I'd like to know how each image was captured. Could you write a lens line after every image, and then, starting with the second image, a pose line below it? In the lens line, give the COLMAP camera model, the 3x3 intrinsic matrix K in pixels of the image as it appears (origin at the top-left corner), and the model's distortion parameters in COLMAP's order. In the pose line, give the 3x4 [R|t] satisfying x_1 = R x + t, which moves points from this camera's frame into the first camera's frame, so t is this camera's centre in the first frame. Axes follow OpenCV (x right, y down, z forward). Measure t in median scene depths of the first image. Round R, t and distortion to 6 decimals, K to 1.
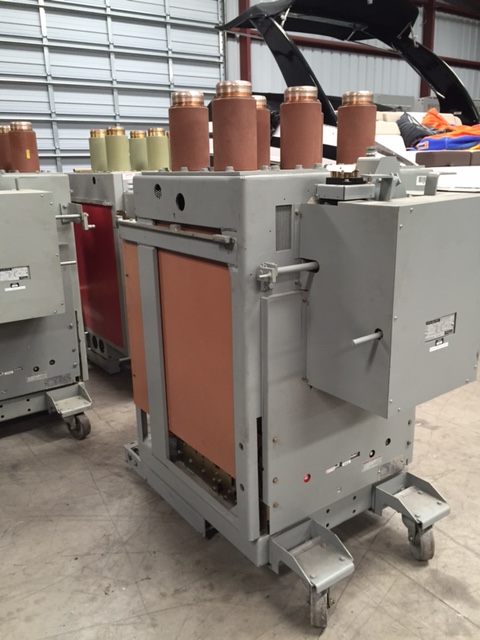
lens RADIAL K [[546.7, 0, 240.0], [0, 546.7, 320.0], [0, 0, 1]] dist [0.082092, -0.114189]
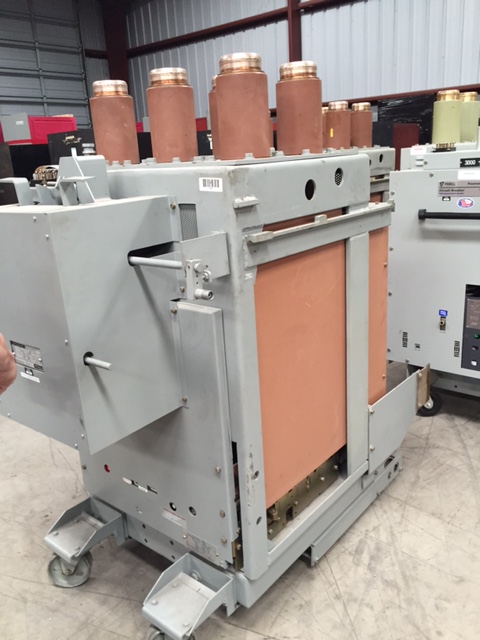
lens RADIAL K [[546.7, 0, 240.0], [0, 546.7, 320.0], [0, 0, 1]] dist [0.082092, -0.114189]
pose [[0.253398, 0.288124, -0.923458, 0.671974], [-0.211102, 0.948077, 0.237878, -0.173695], [0.944048, 0.134666, 0.301064, 0.563592]]
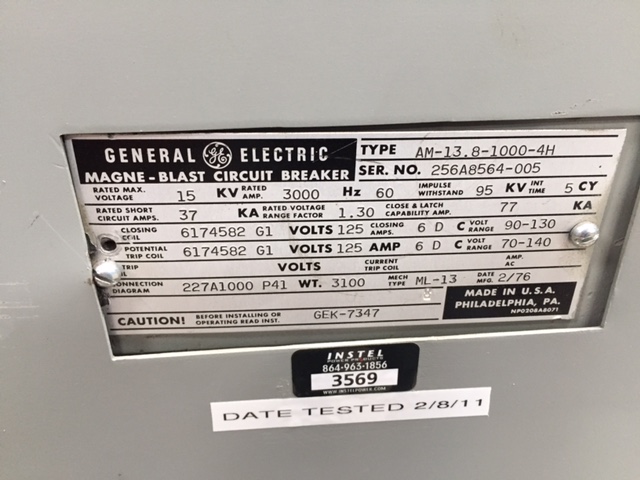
lens RADIAL K [[546.7, 0, 320.0], [0, 546.7, 240.0], [0, 0, 1]] dist [0.082092, -0.114189]
pose [[0.857137, 0.279520, -0.432647, 0.212443], [-0.173138, 0.947425, 0.269089, -0.005002], [0.485117, -0.155739, 0.860469, 0.493550]]
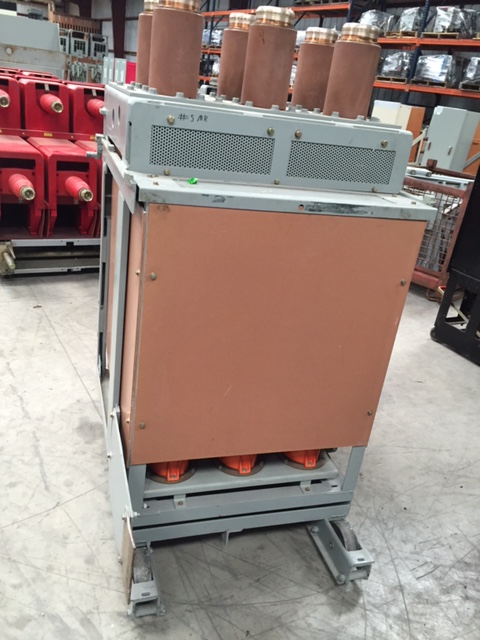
lens RADIAL K [[546.7, 0, 240.0], [0, 546.7, 320.0], [0, 0, 1]] dist [0.082092, -0.114189]
pose [[-0.990671, -0.131183, 0.036899, 0.016820], [-0.080255, 0.780469, 0.620022, -0.343662], [-0.110135, 0.611277, -0.783716, 1.184767]]
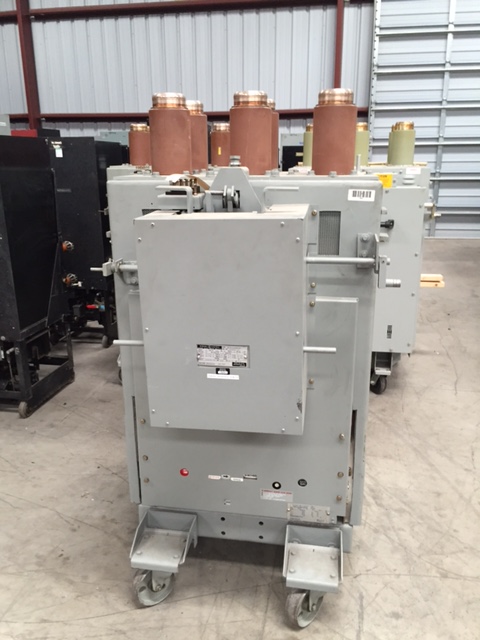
lens RADIAL K [[546.7, 0, 240.0], [0, 546.7, 320.0], [0, 0, 1]] dist [0.082092, -0.114189]
pose [[0.706515, 0.218549, -0.673107, 0.530425], [-0.201285, 0.973896, 0.104935, -0.078918], [0.678470, 0.061348, 0.732062, 0.185006]]
